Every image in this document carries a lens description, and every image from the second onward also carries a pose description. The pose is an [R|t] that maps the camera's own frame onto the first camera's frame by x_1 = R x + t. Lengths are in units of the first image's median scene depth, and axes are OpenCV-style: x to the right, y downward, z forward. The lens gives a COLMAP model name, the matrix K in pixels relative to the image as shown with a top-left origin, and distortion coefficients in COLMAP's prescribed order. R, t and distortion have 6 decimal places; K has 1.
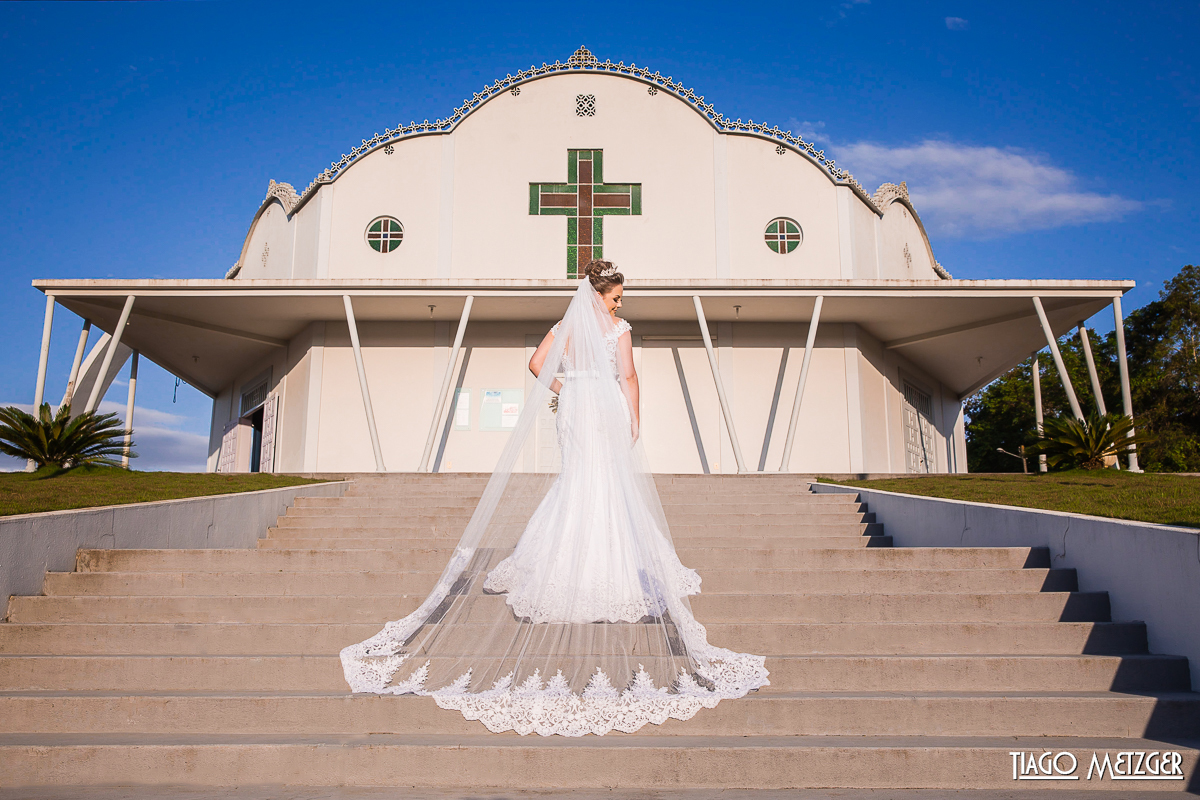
lens RADIAL K [[994.6, 0, 580.3], [0, 994.6, 402.3], [0, 0, 1]] dist [-0.029938, 0.004414]
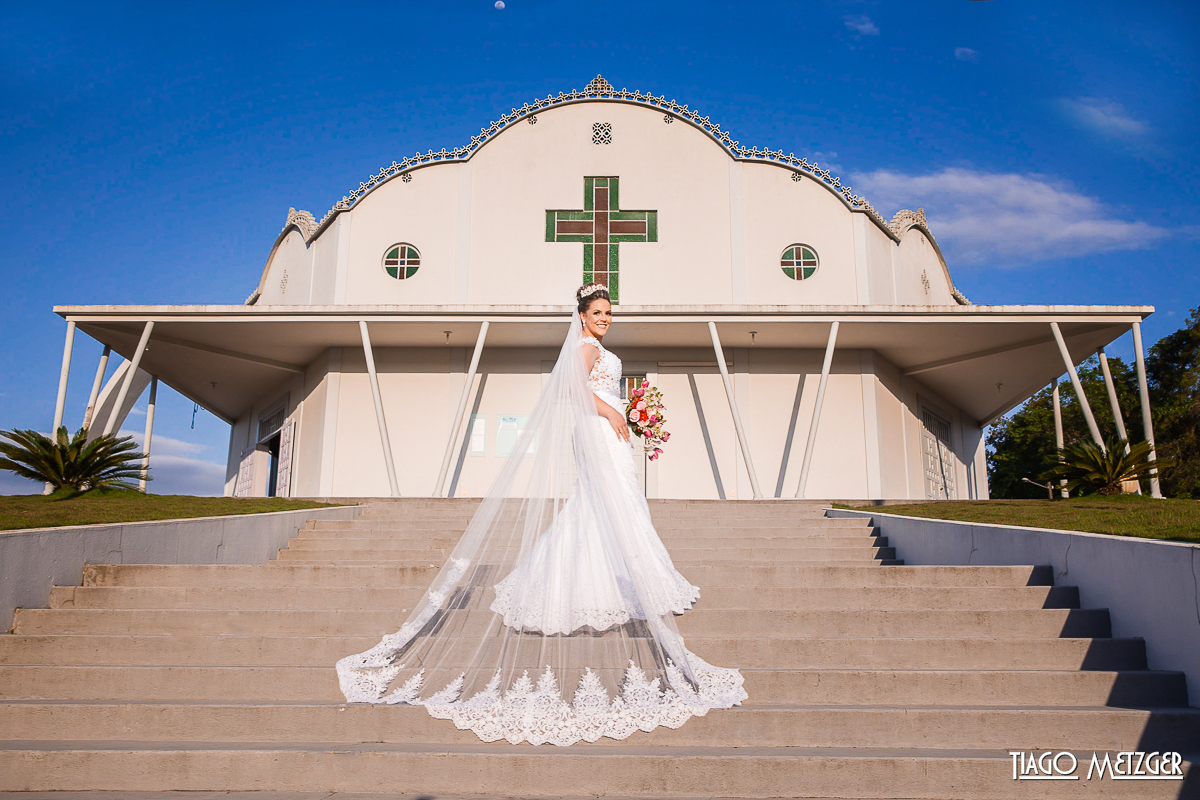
lens RADIAL K [[1000.3, 0, 583.7], [0, 1000.3, 399.1], [0, 0, 1]] dist [-0.030923, 0.011842]
pose [[0.999839, 0.001189, -0.017926, 0.005551], [-0.001777, 0.999461, -0.032791, 0.003409], [0.017877, 0.032818, 0.999301, -0.003557]]
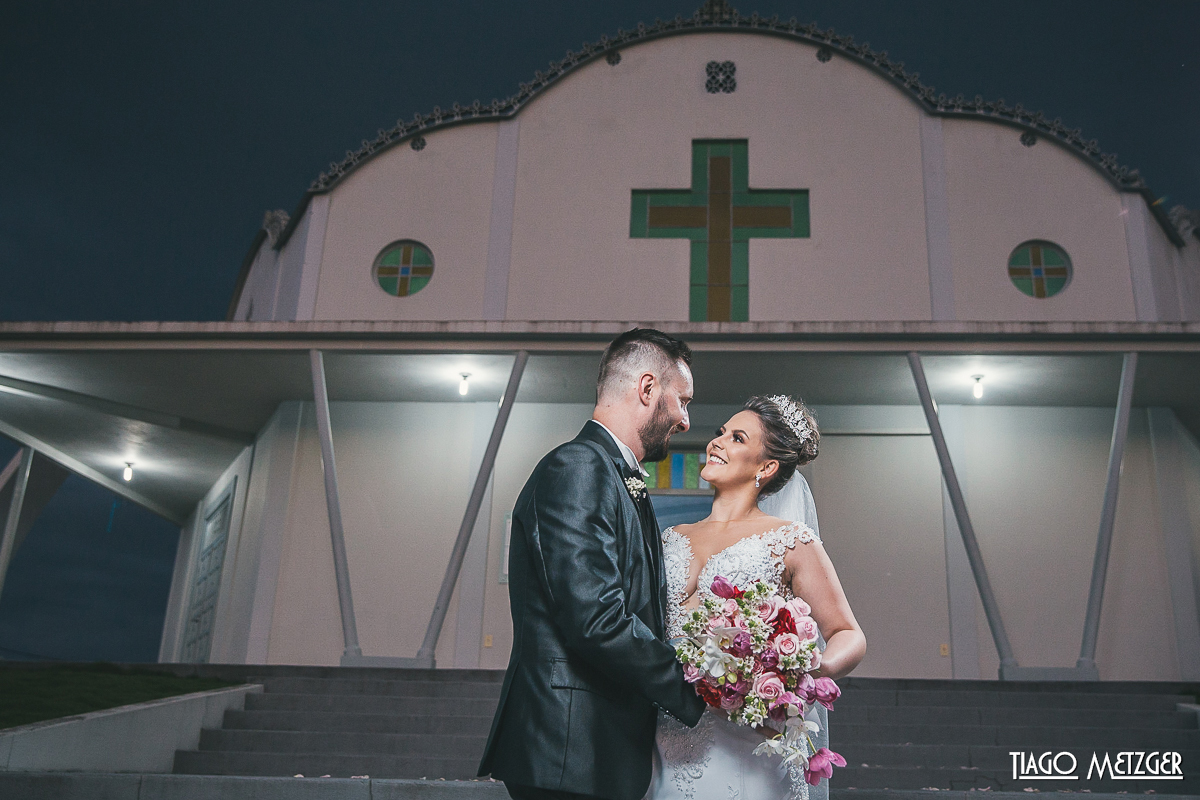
lens RADIAL K [[1100.3, 0, 662.4], [0, 1100.3, 404.3], [0, 0, 1]] dist [-0.067850, 0.100959]
pose [[0.999023, 0.005664, -0.043830, -0.000100], [-0.011099, 0.992123, -0.124777, 0.003318], [0.042778, 0.125142, 0.991216, 0.319683]]
